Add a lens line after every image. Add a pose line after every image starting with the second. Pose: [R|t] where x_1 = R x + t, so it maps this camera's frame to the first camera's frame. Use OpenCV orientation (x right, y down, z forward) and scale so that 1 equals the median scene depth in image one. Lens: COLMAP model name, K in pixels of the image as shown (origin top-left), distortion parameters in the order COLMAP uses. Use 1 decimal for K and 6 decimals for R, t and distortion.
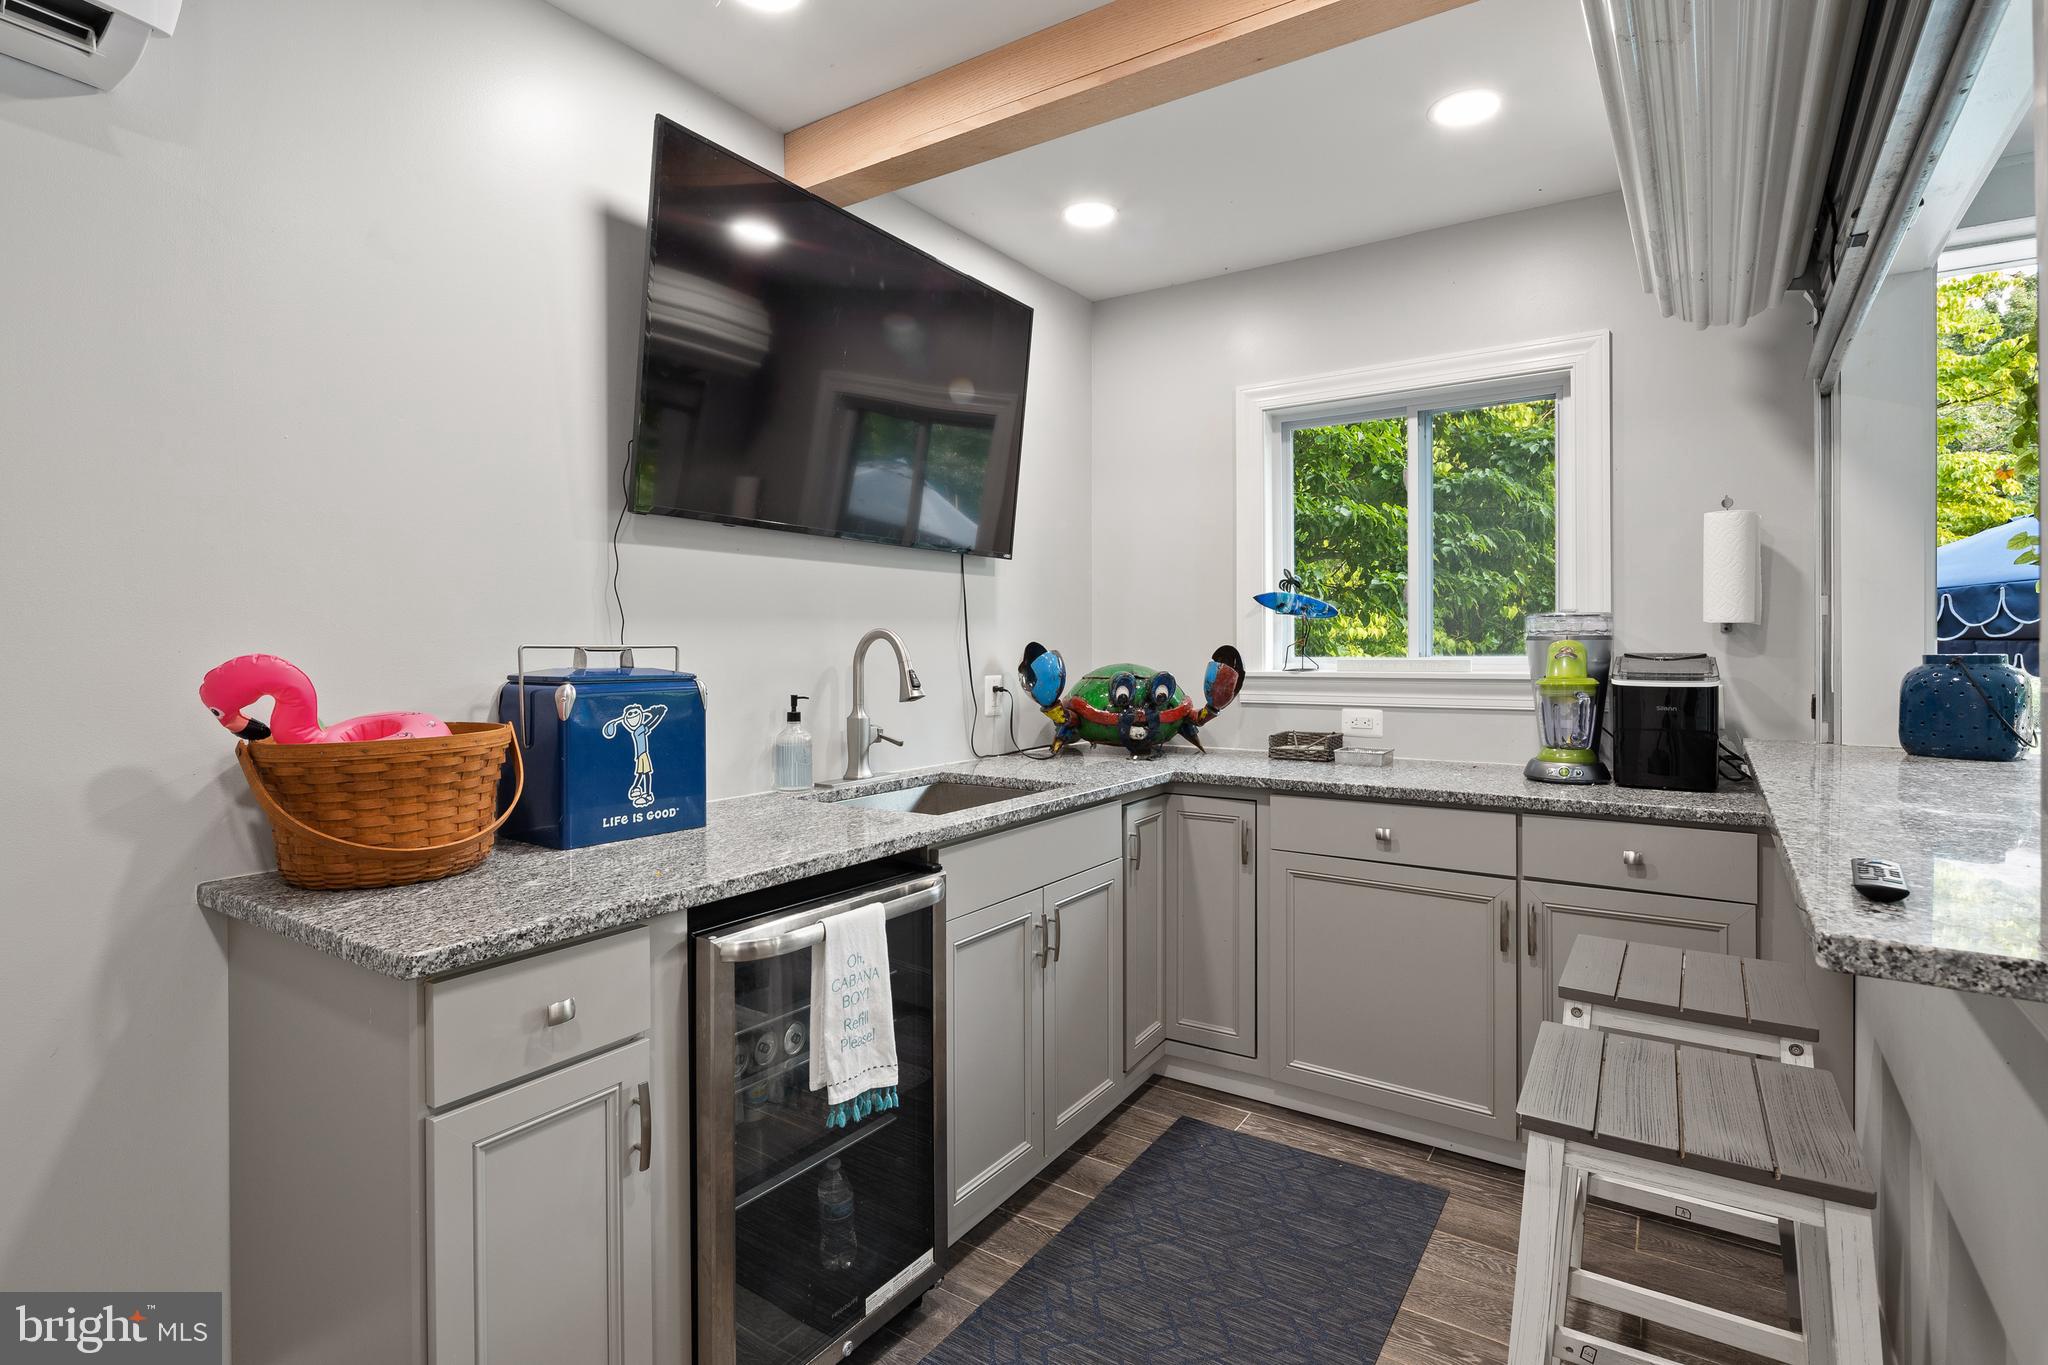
lens RADIAL K [[991.6, 0, 1022.1], [0, 991.6, 651.0], [0, 0, 1]] dist [-0.003606, -0.000410]
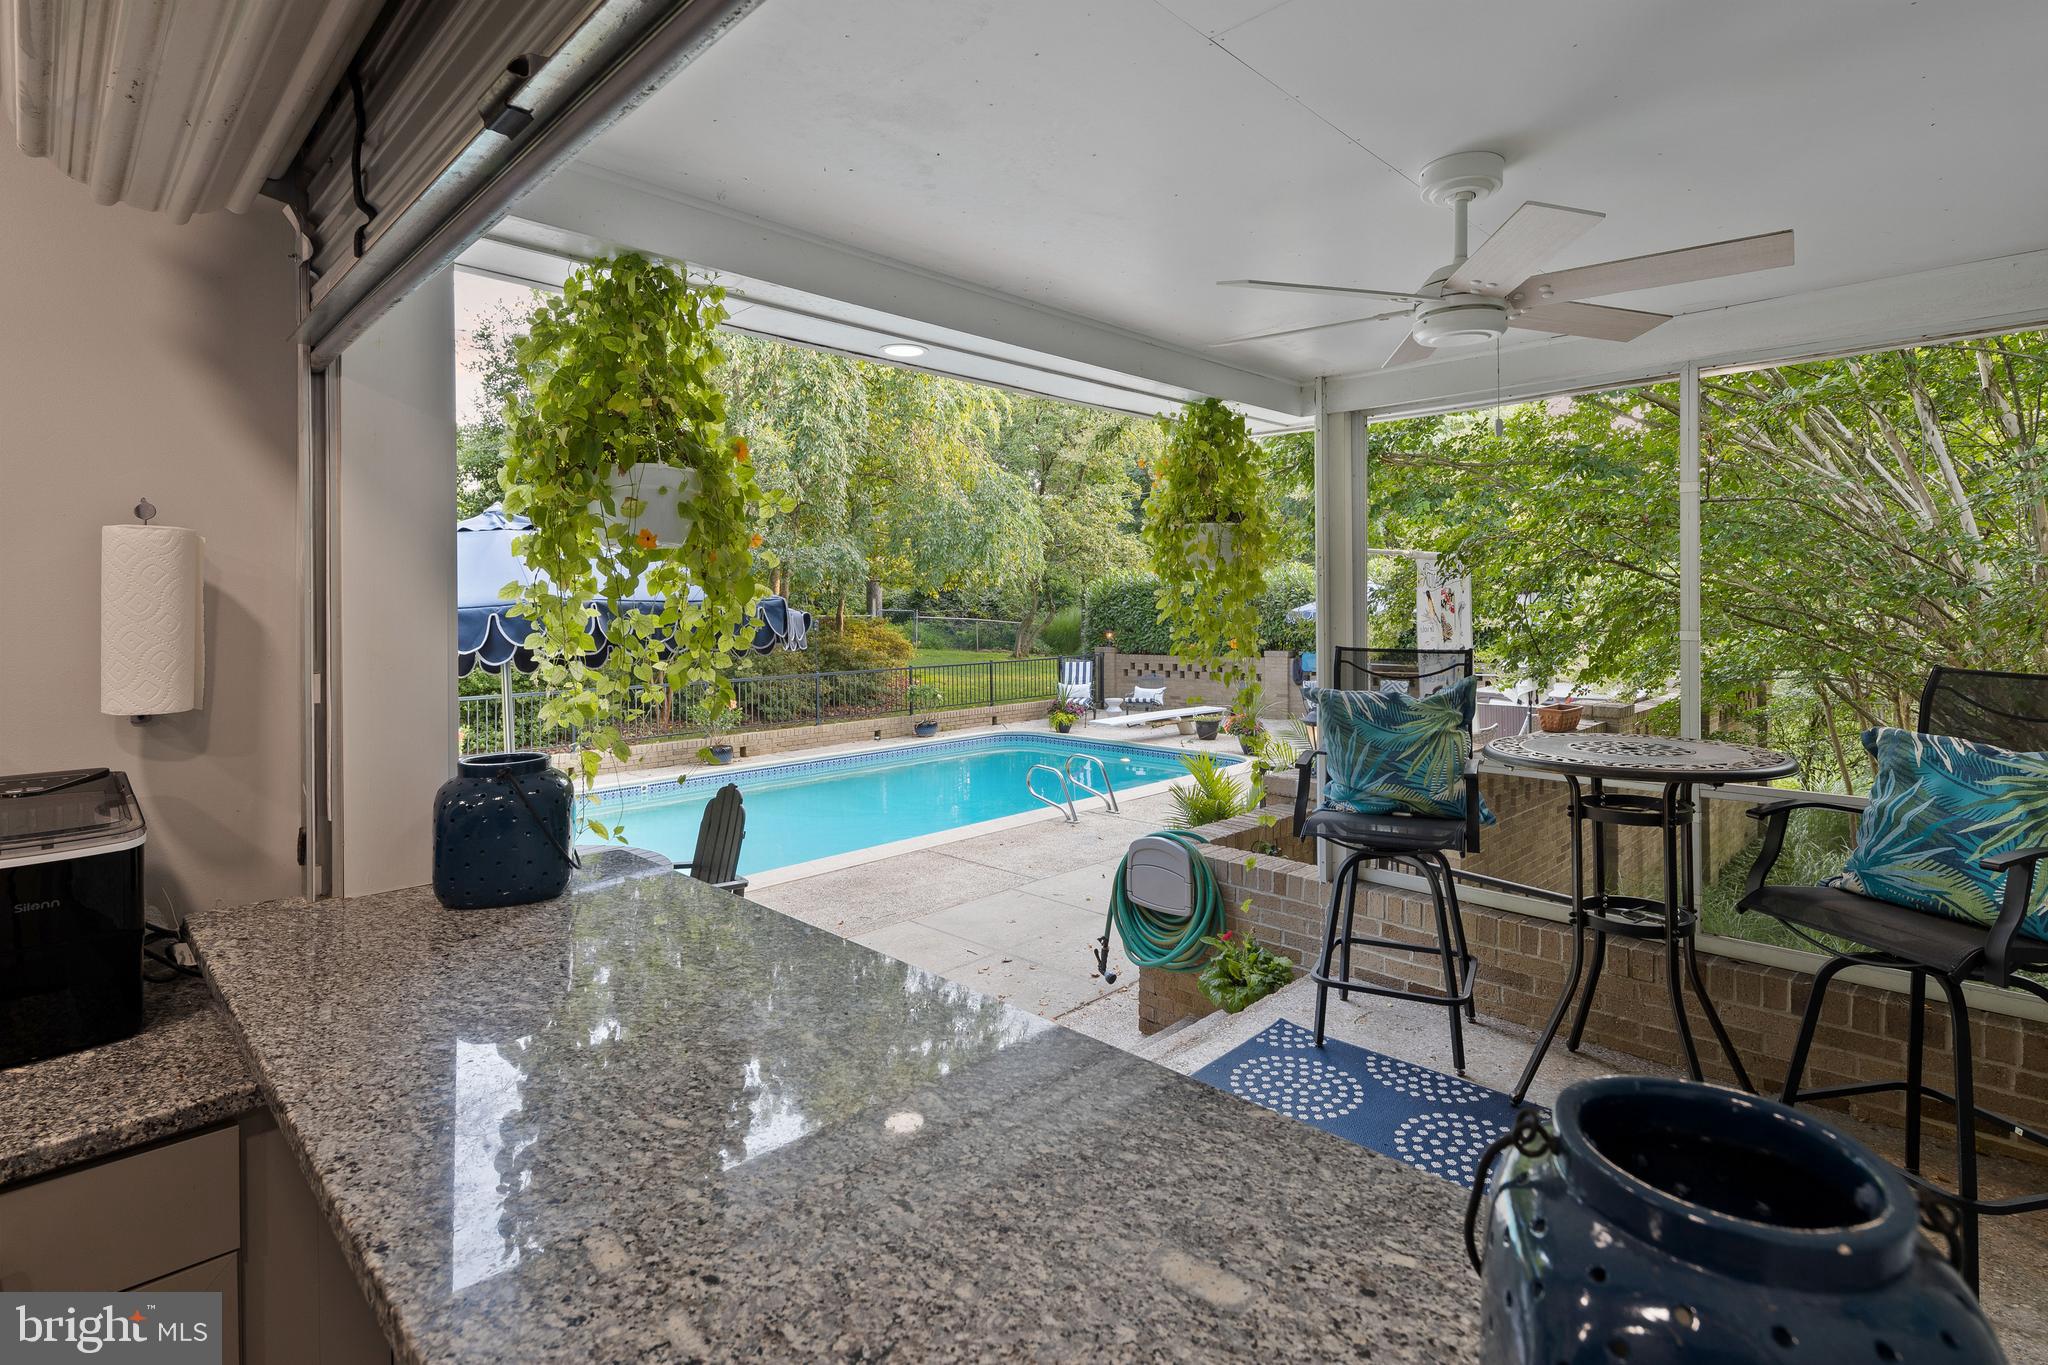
lens RADIAL K [[991.6, 0, 1029.8], [0, 991.6, 599.3], [0, 0, 1]] dist [-0.003606, -0.000410]
pose [[0.168908, 0.002348, 0.985629, 0.202641], [0.010203, 0.999939, -0.004130, -0.084147], [-0.985579, 0.010754, 0.168874, 0.352748]]
